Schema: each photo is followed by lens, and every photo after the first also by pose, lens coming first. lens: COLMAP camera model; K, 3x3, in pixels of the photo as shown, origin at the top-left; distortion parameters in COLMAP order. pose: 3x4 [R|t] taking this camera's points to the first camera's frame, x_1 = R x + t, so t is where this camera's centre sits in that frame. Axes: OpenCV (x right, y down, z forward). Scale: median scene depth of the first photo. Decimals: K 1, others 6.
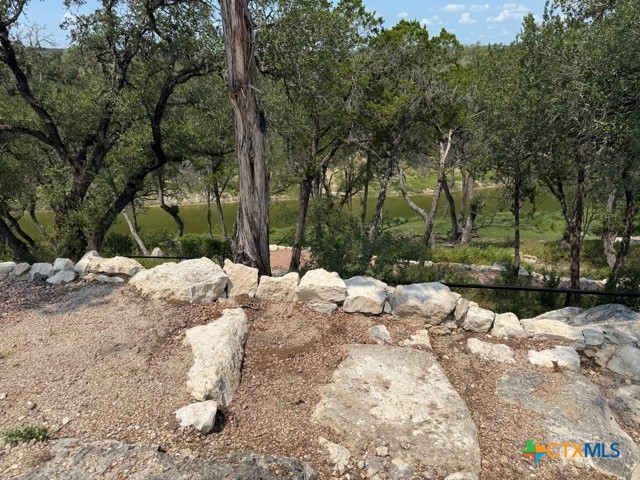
lens RADIAL K [[443.4, 0, 322.0], [0, 443.4, 239.3], [0, 0, 1]] dist [0.100318, -0.126072]
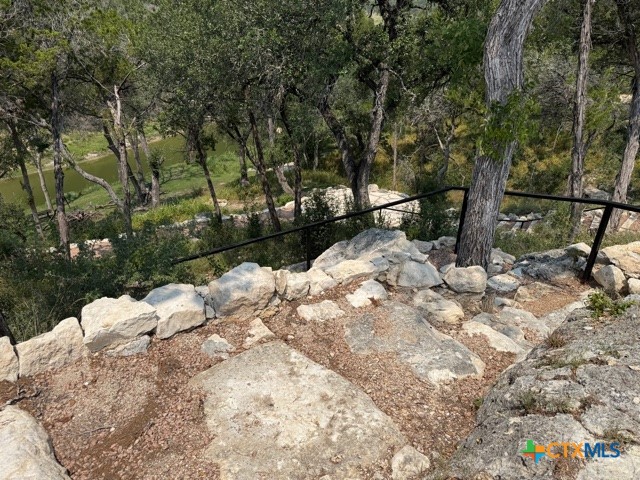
lens RADIAL K [[443.4, 0, 322.0], [0, 443.4, 239.3], [0, 0, 1]] dist [0.100318, -0.126072]
pose [[0.751337, -0.299406, 0.588089, -0.149193], [0.240451, 0.954098, 0.178550, -0.077366], [-0.614553, 0.007255, 0.788842, 0.209768]]
